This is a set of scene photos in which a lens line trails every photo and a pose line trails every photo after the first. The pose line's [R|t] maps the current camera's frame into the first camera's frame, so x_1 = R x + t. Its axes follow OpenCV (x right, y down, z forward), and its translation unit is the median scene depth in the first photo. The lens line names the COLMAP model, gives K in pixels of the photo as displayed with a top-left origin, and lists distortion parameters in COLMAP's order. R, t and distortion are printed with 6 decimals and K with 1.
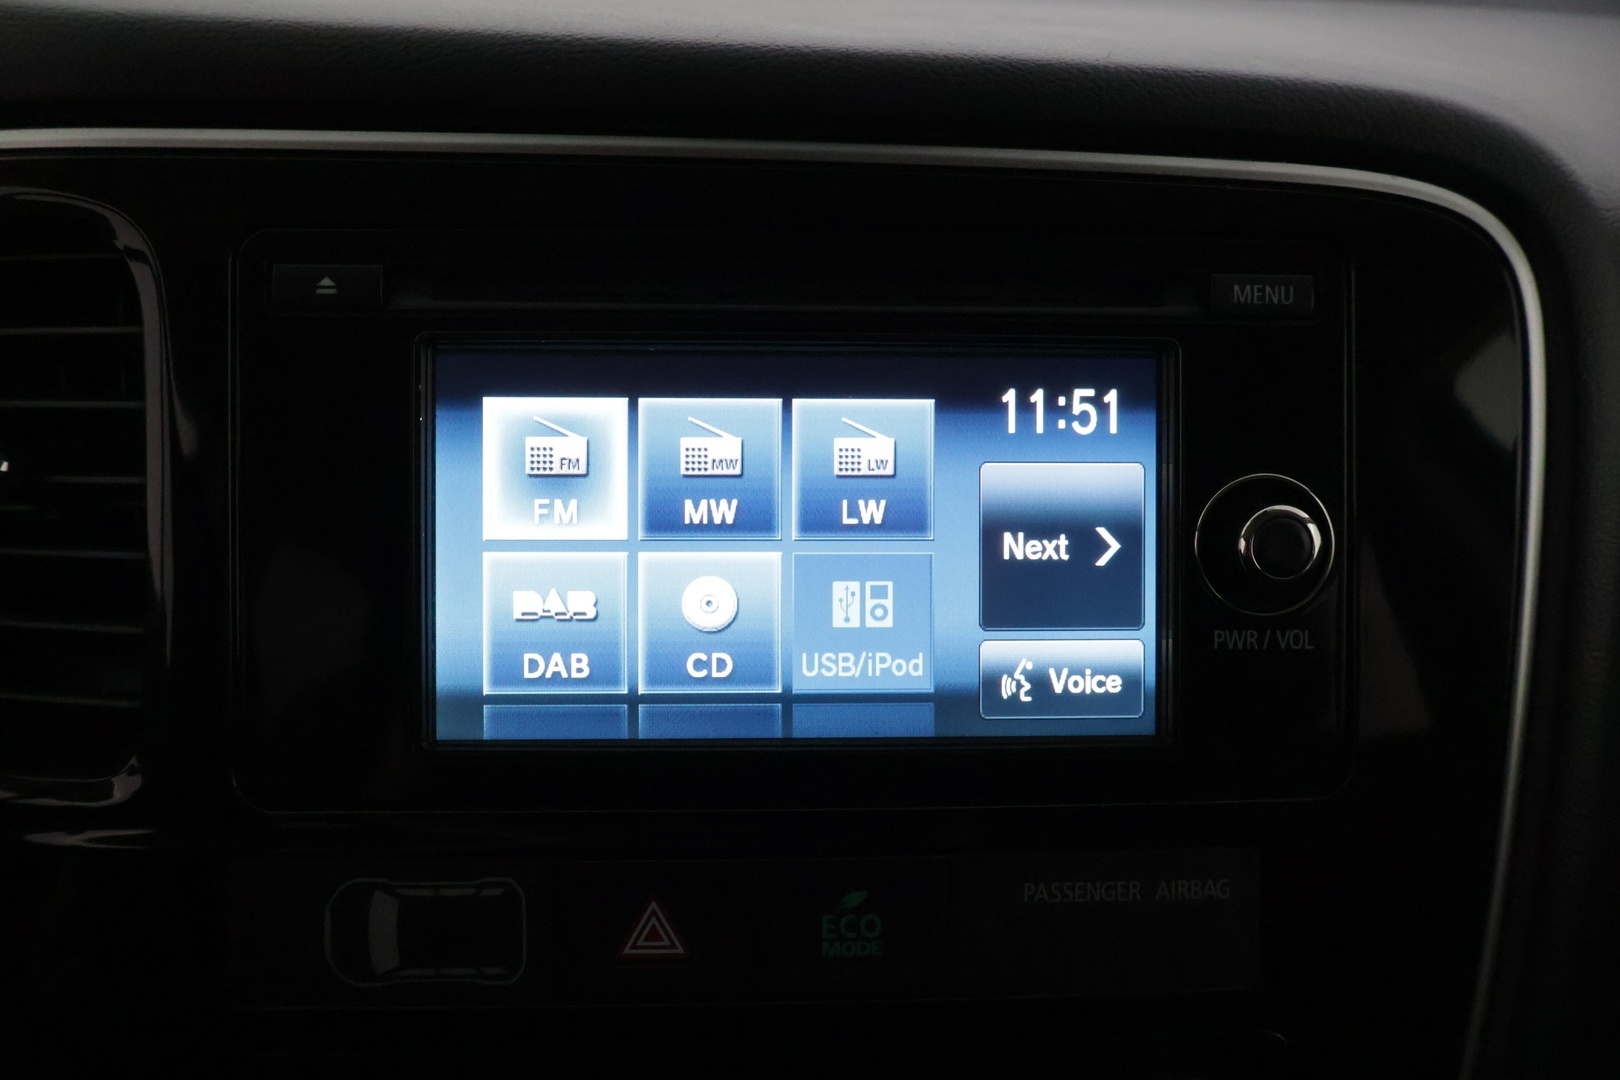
lens RADIAL K [[1317.6, 0, 807.7], [0, 1317.6, 575.6], [0, 0, 1]] dist [0.000016, 0.008553]
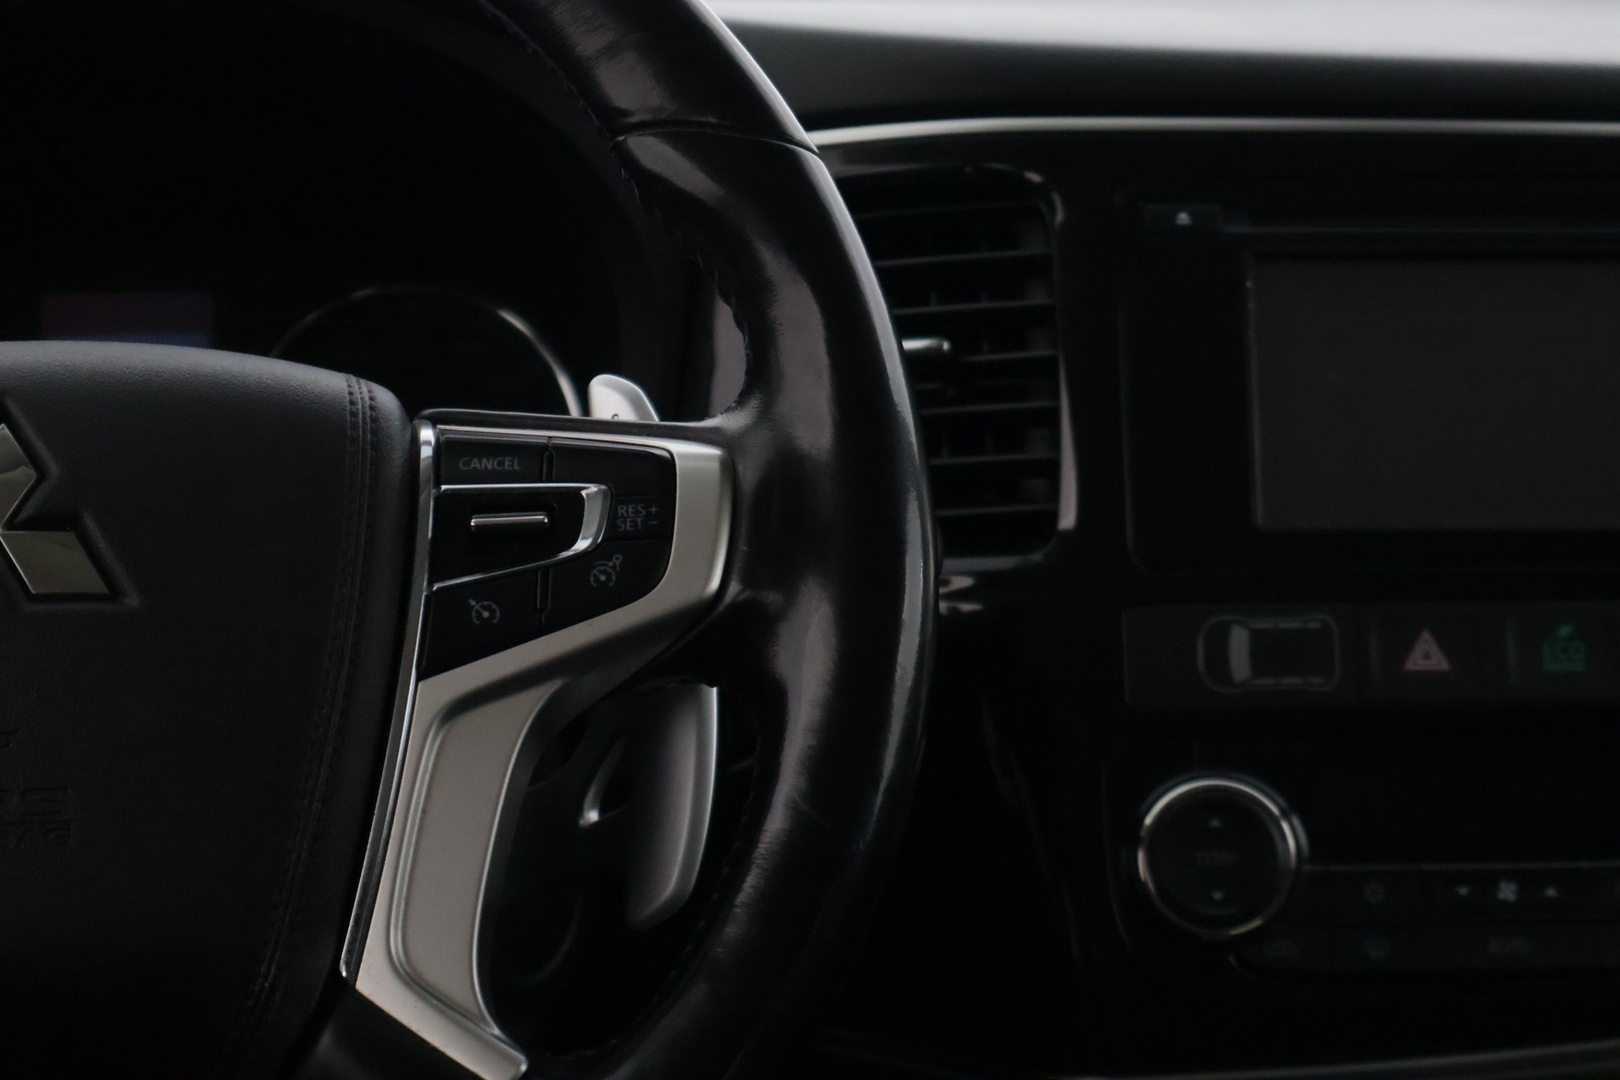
lens RADIAL K [[3243.9, 0, 810.0], [0, 3243.9, 540.0], [0, 0, 1]] dist [0.016240, 0.014369]
pose [[0.999839, -0.011294, 0.013923, -0.830061], [0.013726, 0.981822, -0.189307, 0.804479], [-0.011532, 0.189467, 0.981819, -2.458935]]
